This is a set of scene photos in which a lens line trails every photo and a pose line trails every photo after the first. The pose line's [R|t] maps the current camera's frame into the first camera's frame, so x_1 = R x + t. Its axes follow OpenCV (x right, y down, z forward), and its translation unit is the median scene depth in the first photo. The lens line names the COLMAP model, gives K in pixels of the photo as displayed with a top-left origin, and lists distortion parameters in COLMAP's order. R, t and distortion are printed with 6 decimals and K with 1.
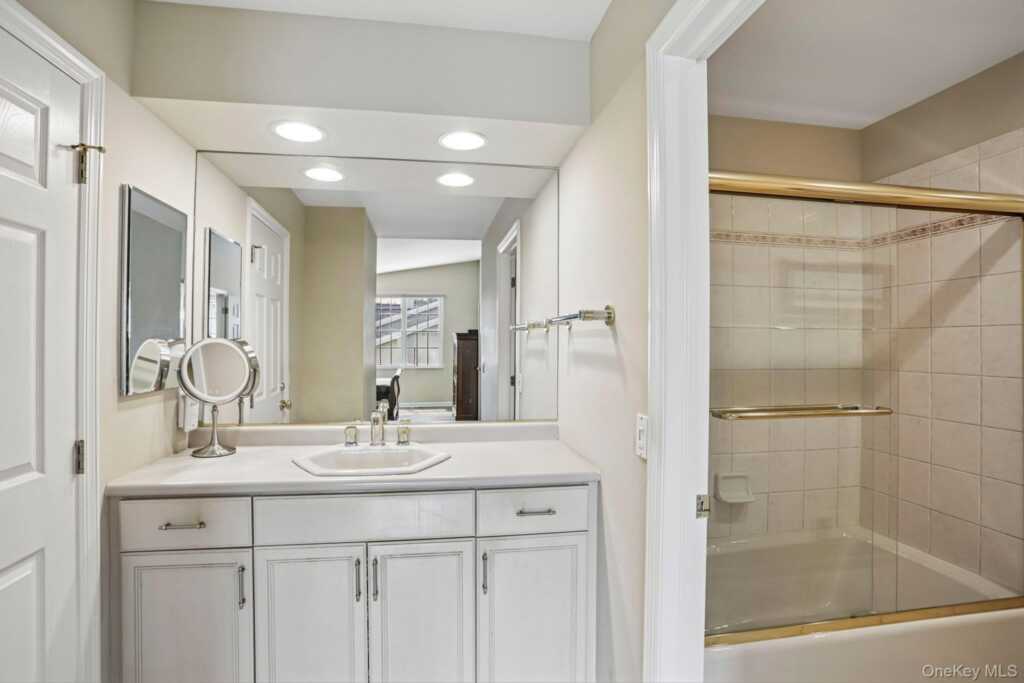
lens RADIAL K [[508.2, 0, 500.9], [0, 508.2, 347.5], [0, 0, 1]] dist [-0.037704, 0.001222]
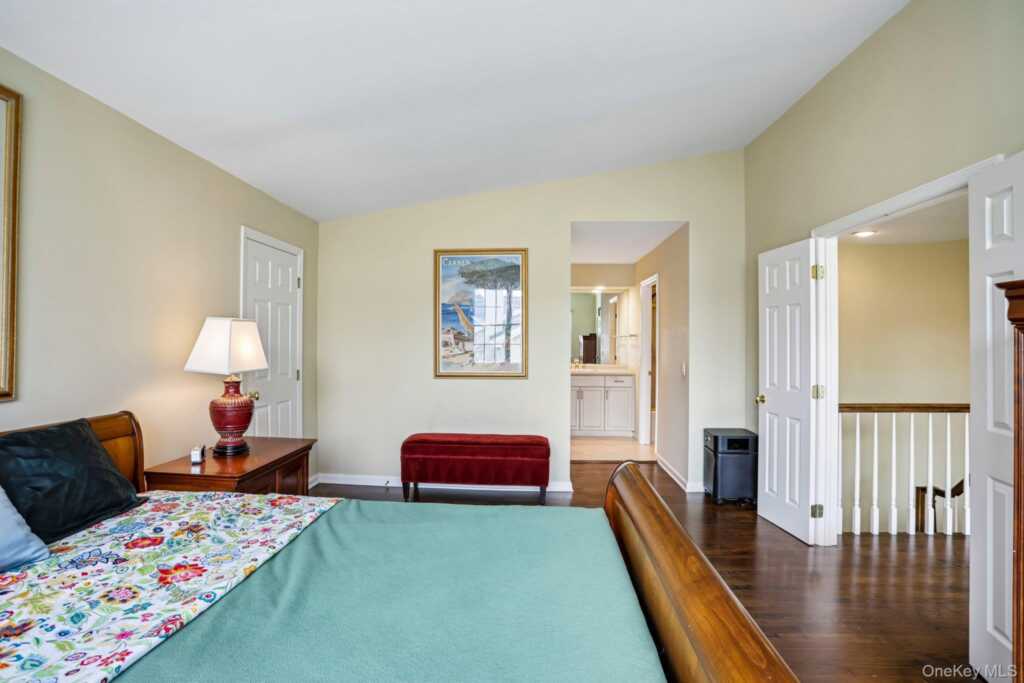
lens RADIAL K [[508.2, 0, 510.3], [0, 508.2, 341.8], [0, 0, 1]] dist [-0.037704, 0.001222]
pose [[0.981510, 0.002015, -0.191402, -0.011012], [-0.003764, 0.999954, -0.008772, 0.027553], [0.191375, 0.009331, 0.981473, -2.876437]]
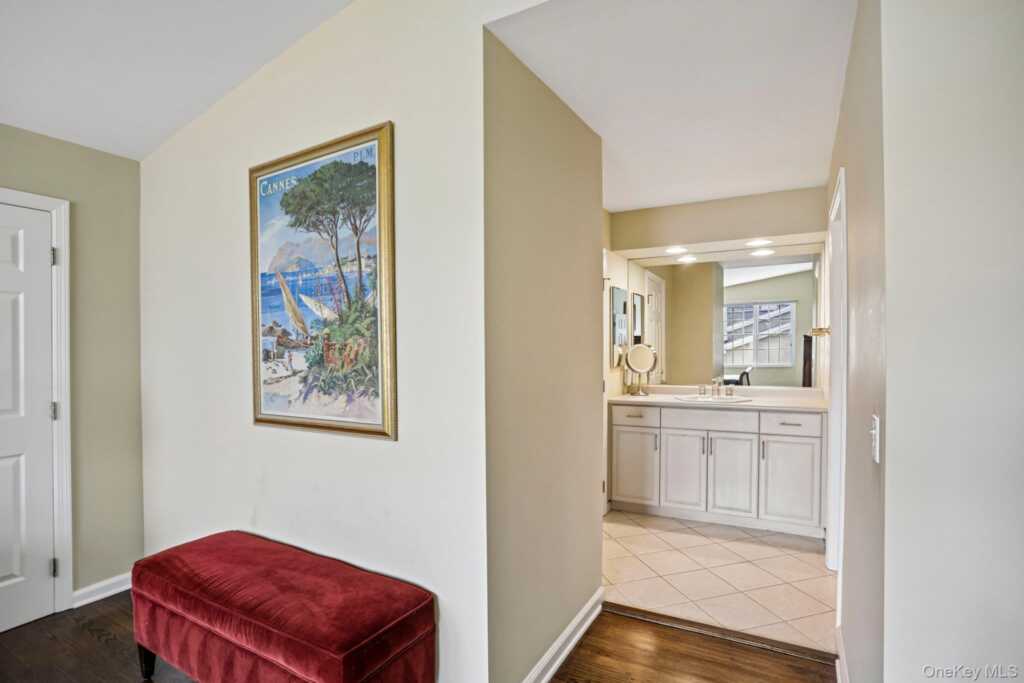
lens RADIAL K [[508.2, 0, 502.0], [0, 508.2, 352.6], [0, 0, 1]] dist [-0.037704, 0.001222]
pose [[0.777424, -0.008170, -0.628923, 0.382088], [0.009389, 0.999955, -0.001384, 0.017367], [0.628906, -0.004829, 0.777466, -1.160222]]
